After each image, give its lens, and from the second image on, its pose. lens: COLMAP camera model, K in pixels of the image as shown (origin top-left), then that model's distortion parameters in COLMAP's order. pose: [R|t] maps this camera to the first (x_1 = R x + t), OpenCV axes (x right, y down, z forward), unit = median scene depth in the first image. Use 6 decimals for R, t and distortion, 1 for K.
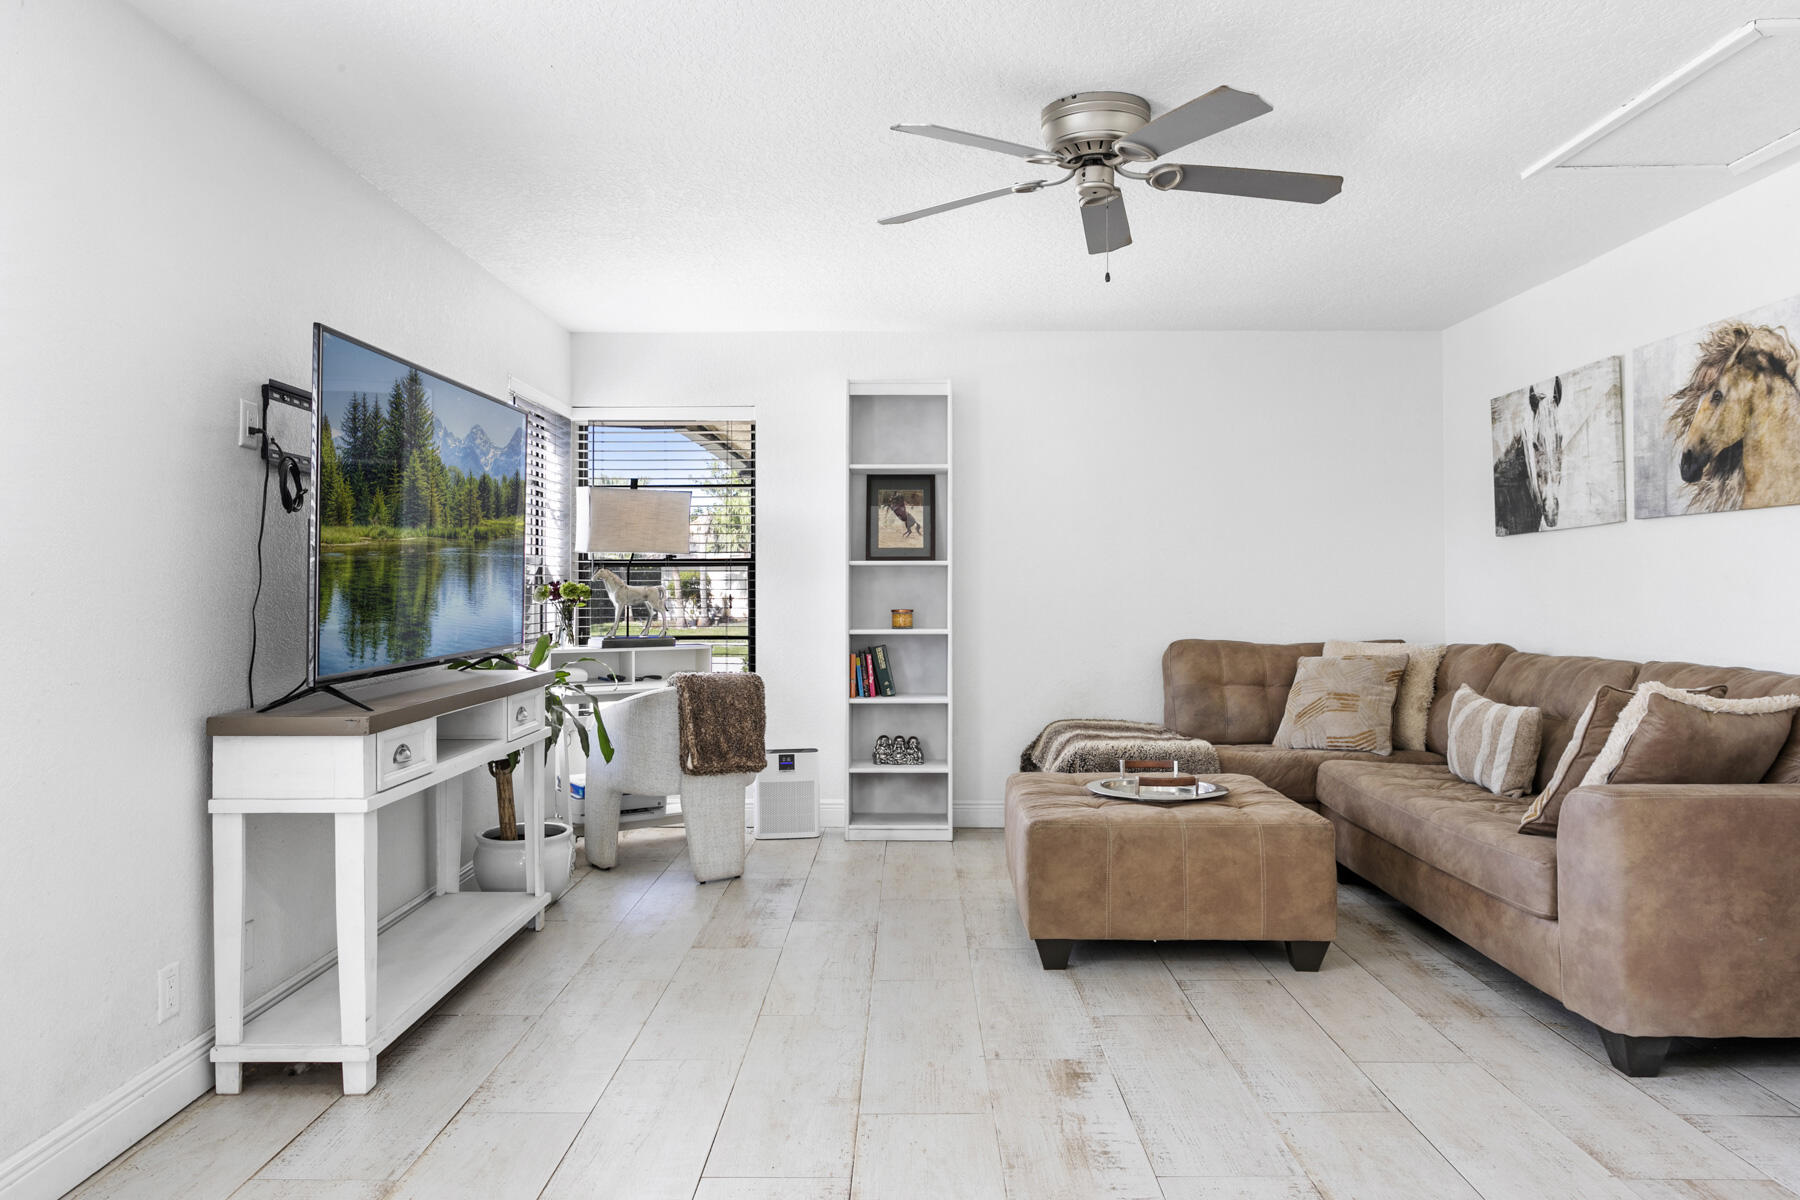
lens RADIAL K [[1201.6, 0, 901.6], [0, 1201.6, 585.3], [0, 0, 1]] dist [-0.004957, 0.004445]
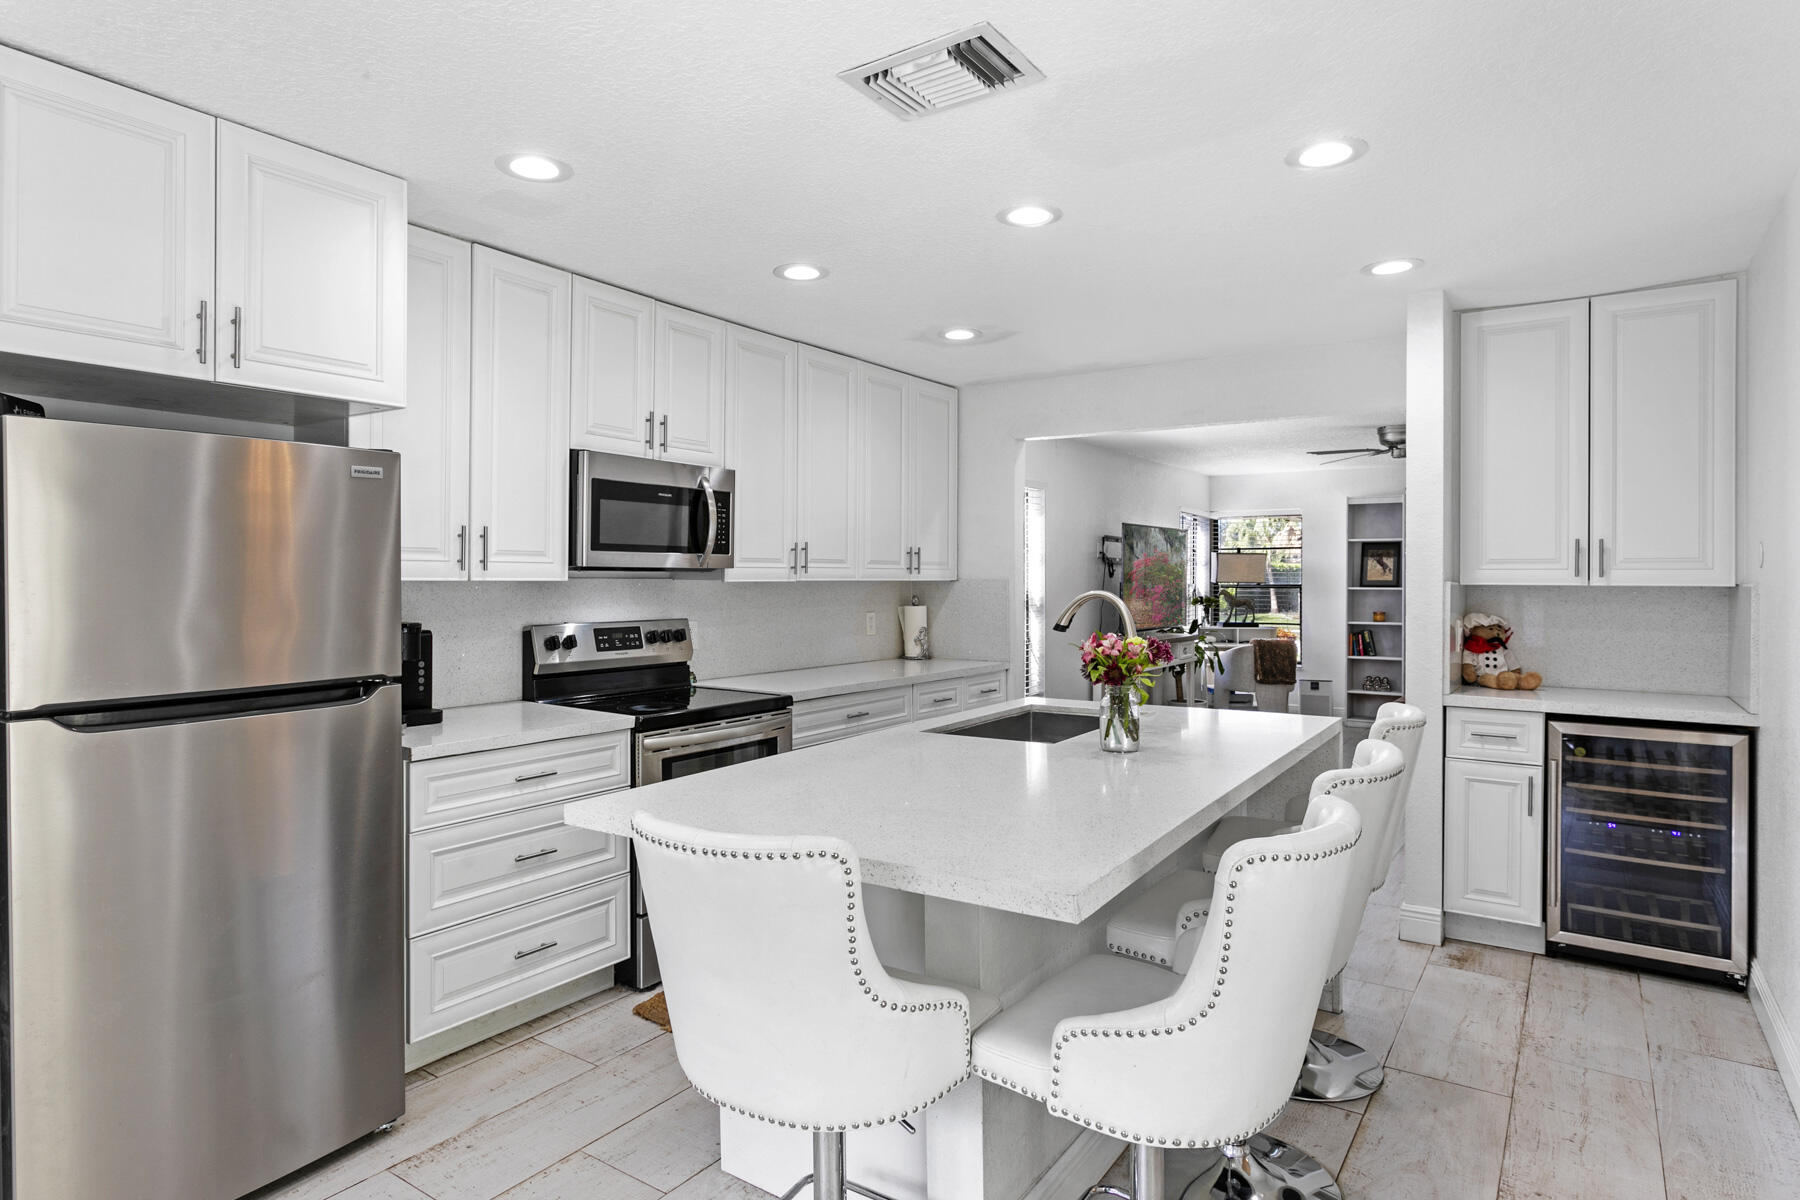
lens RADIAL K [[1024.1, 0, 897.8], [0, 1024.1, 588.4], [0, 0, 1]] dist [0.010162, -0.000223]
pose [[0.836478, 0.005262, -0.547976, 0.286102], [-0.001466, 0.999972, 0.007365, -0.032255], [0.547999, -0.005357, 0.836462, -0.907504]]
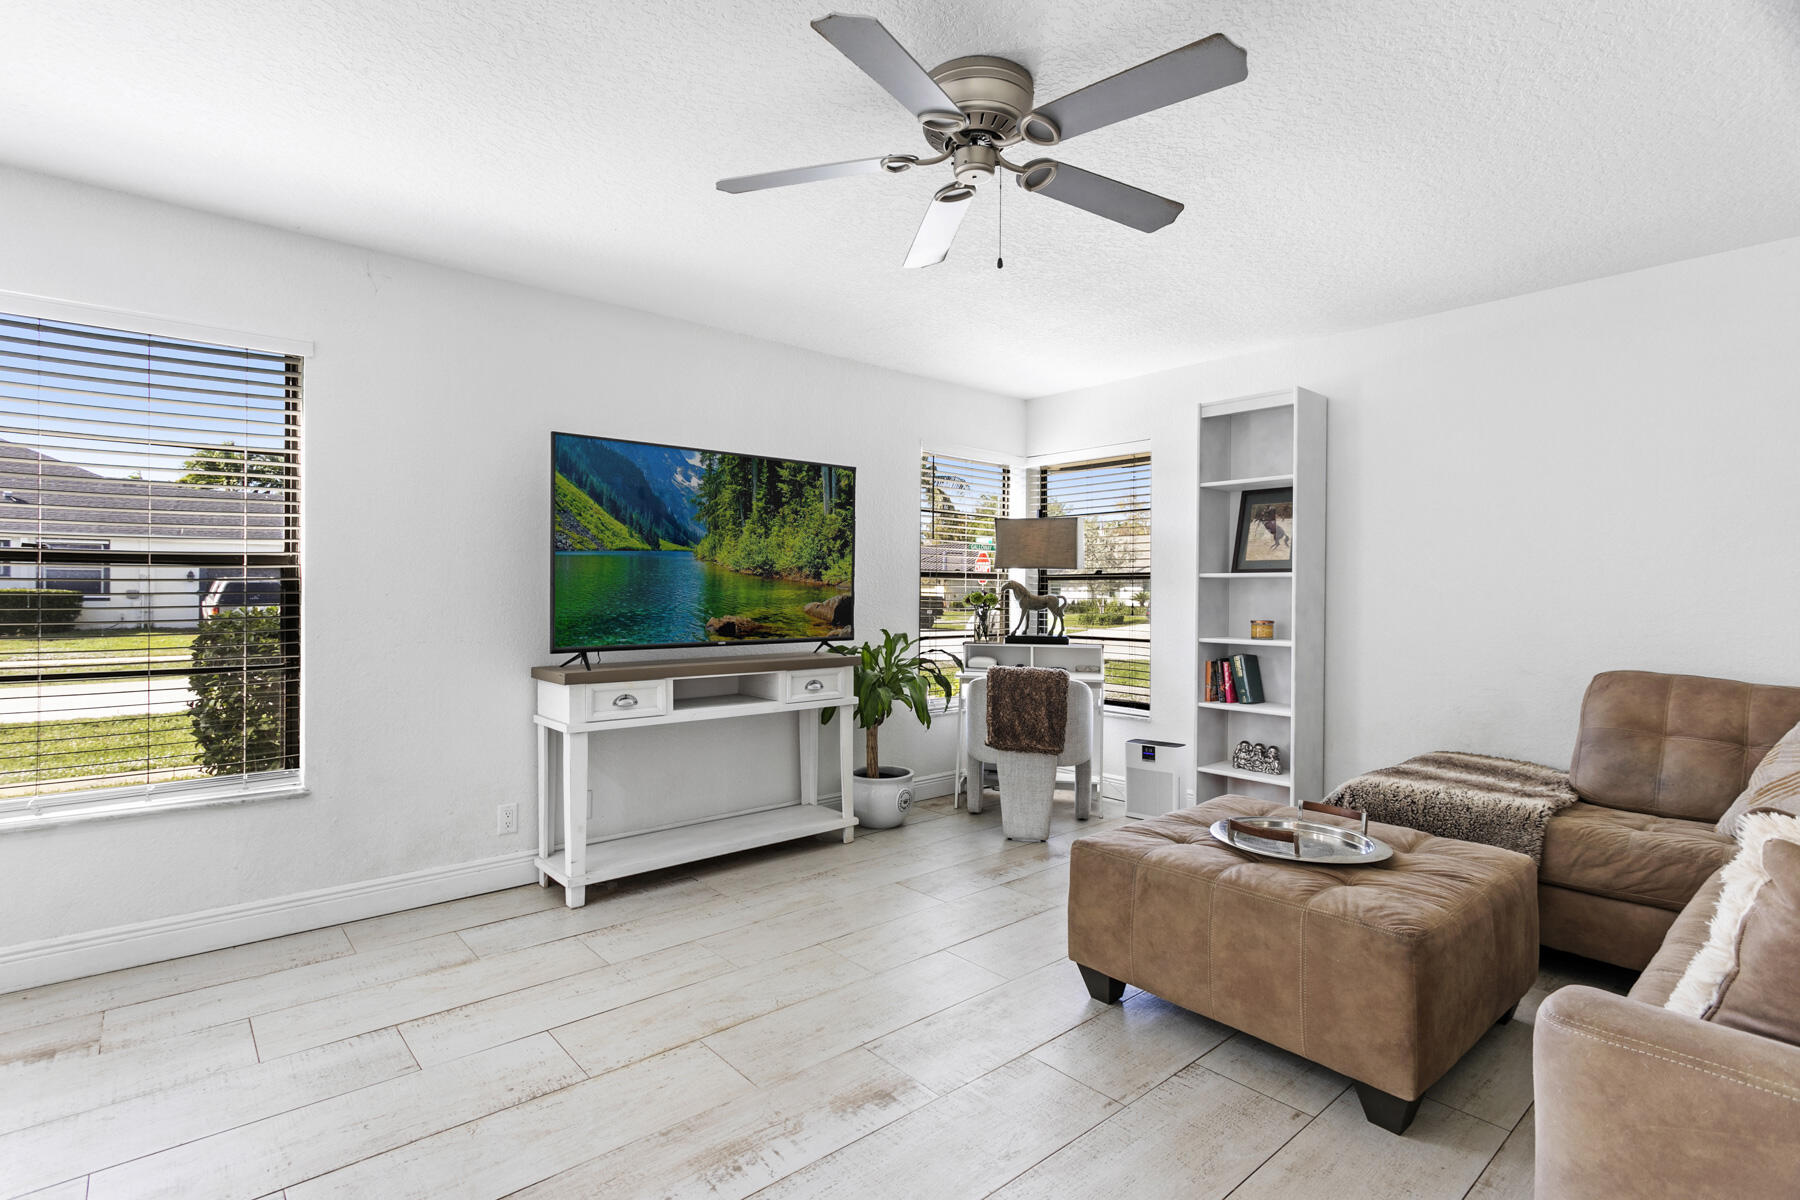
lens RADIAL K [[868.9, 0, 899.8], [0, 868.9, 601.1], [0, 0, 1]] dist [-0.001881, 0.004106]
pose [[0.656629, 0.013326, -0.754096, 0.390808], [-0.008622, 0.999911, 0.010162, -0.001484], [0.754165, -0.000171, 0.656685, 0.311814]]
